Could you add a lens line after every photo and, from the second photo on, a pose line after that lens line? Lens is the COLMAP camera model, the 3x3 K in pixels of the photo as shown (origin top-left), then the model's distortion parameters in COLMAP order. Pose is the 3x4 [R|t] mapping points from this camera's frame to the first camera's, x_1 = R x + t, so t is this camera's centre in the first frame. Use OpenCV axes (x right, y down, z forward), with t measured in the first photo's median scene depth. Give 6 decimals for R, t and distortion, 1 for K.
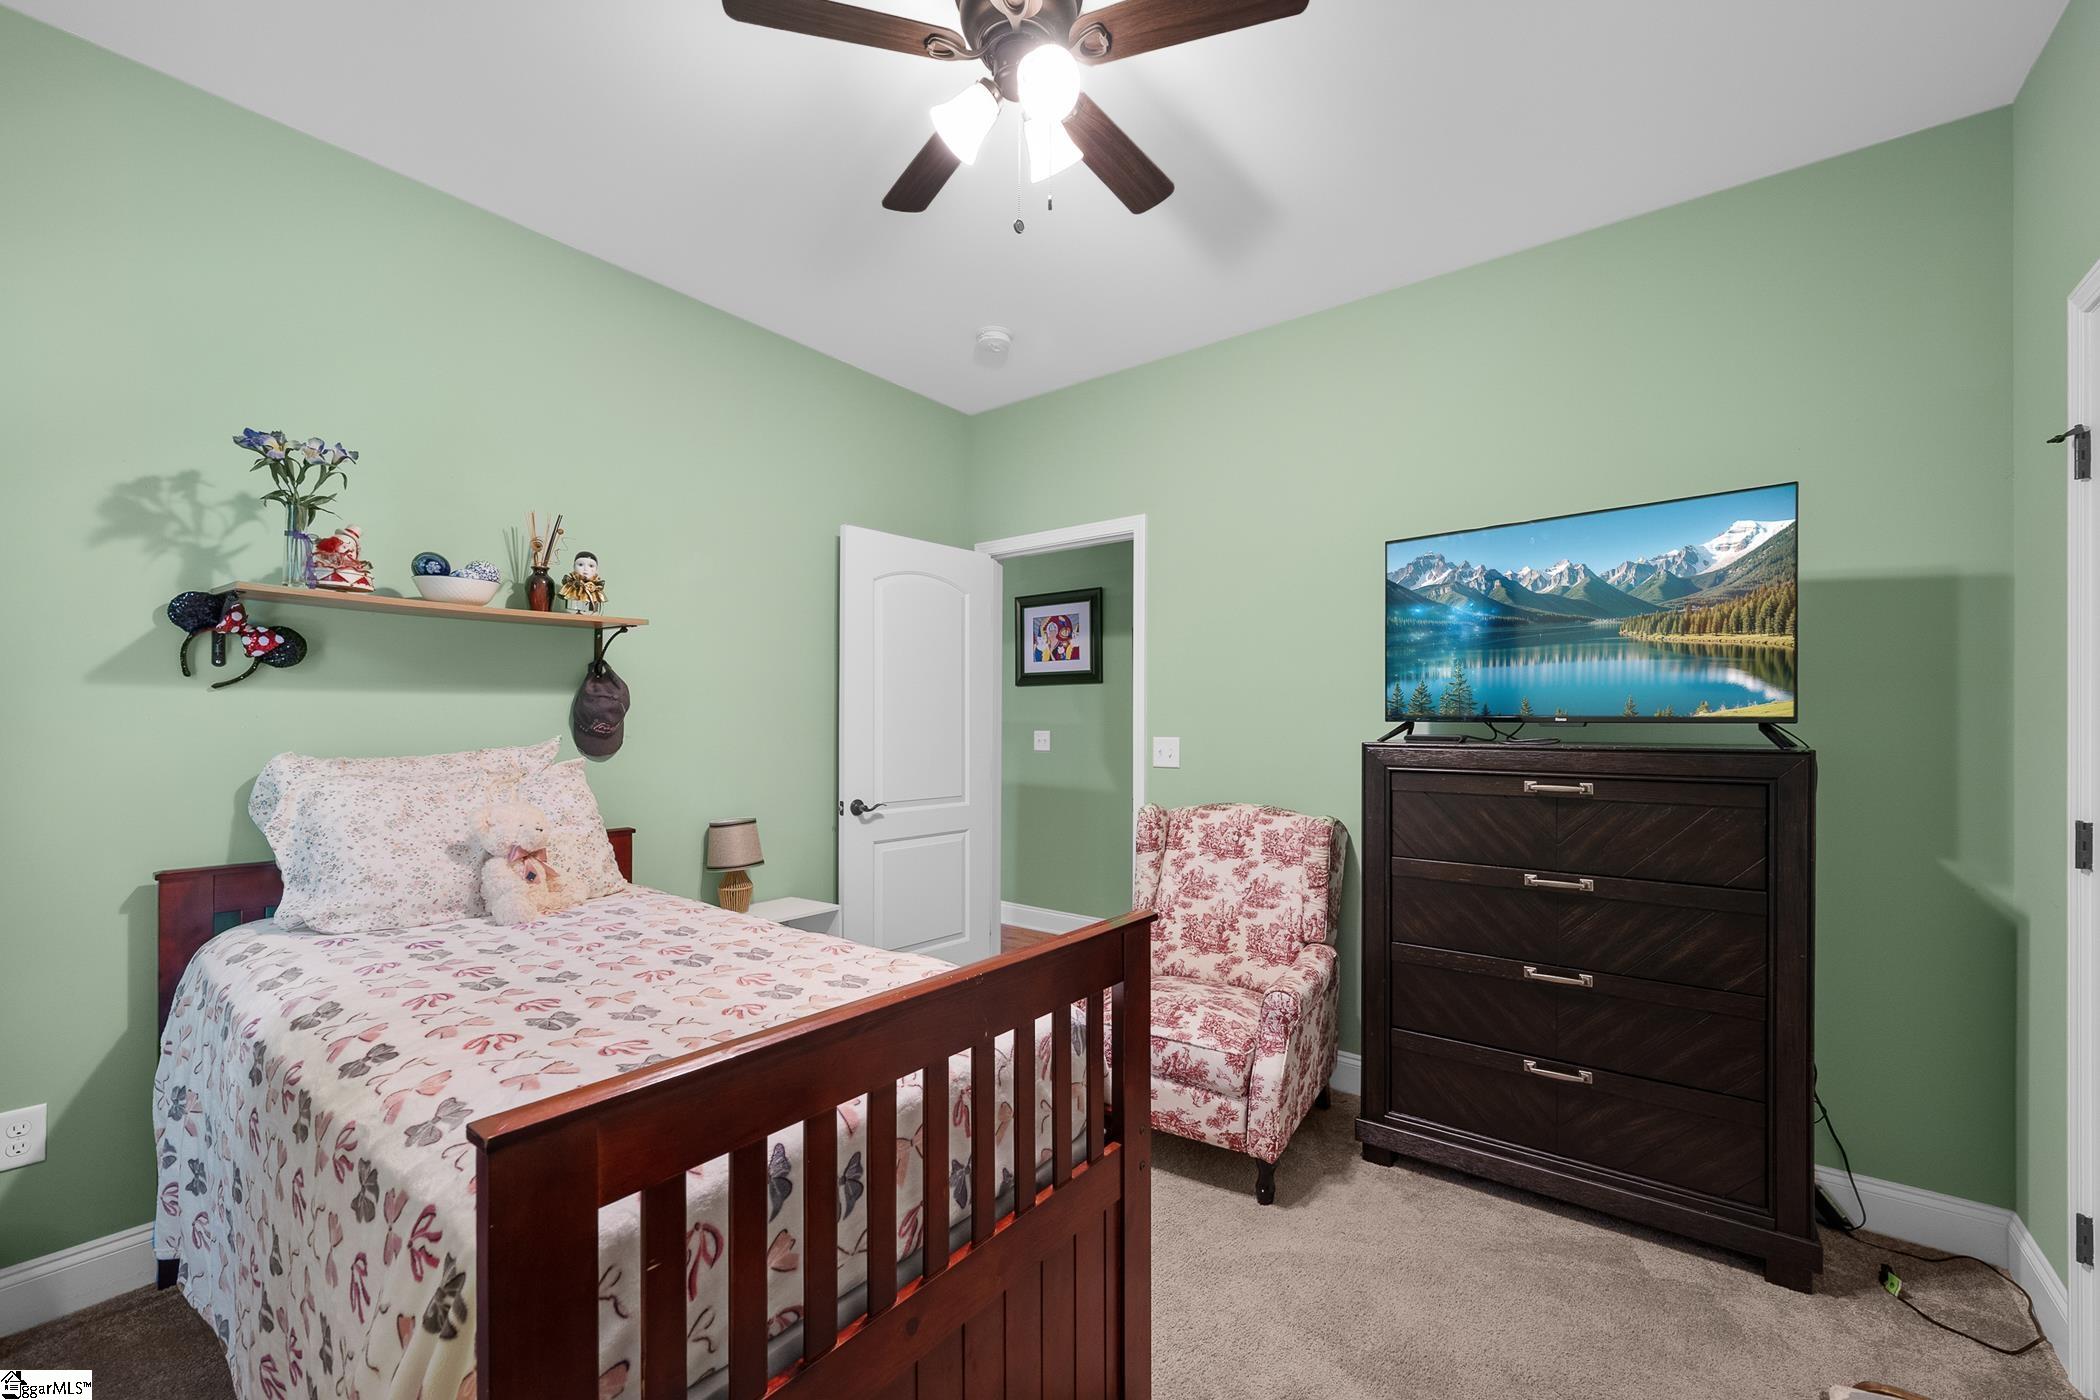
lens RADIAL K [[842.9, 0, 1031.7], [0, 842.9, 714.9], [0, 0, 1]] dist [-0.003385, 0.000016]
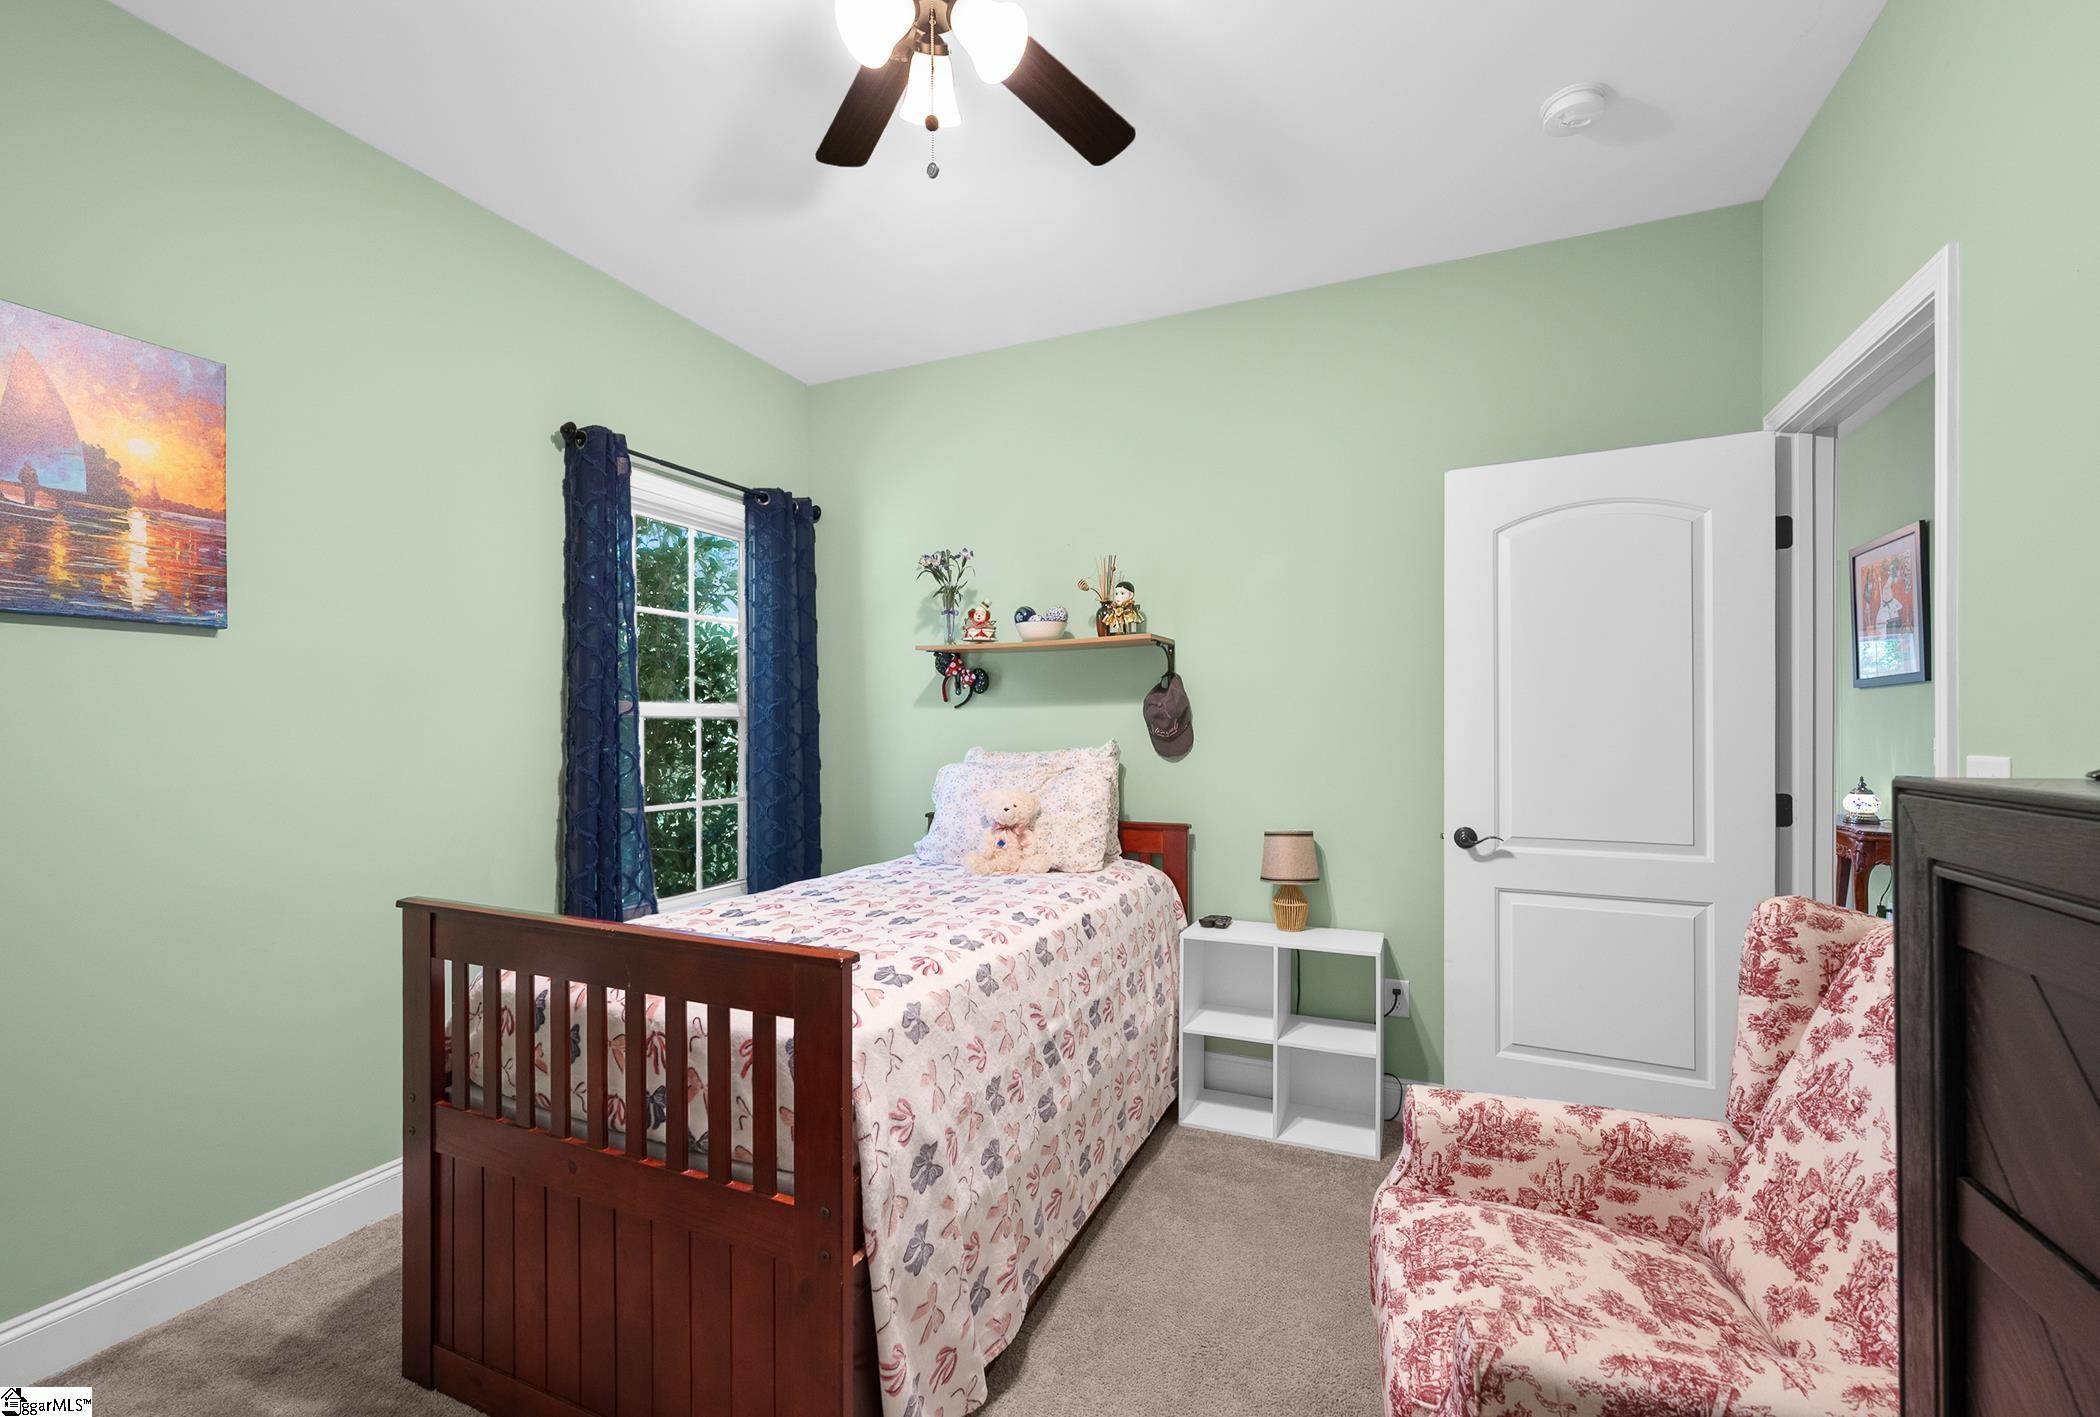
lens RADIAL K [[842.9, 0, 1044.7], [0, 842.9, 728.9], [0, 0, 1]] dist [-0.003385, 0.000016]
pose [[0.266432, -0.003593, -0.963847, 0.653464], [0.009465, 0.999955, -0.001111, 0.012944], [0.963807, -0.008827, 0.266454, 0.656693]]
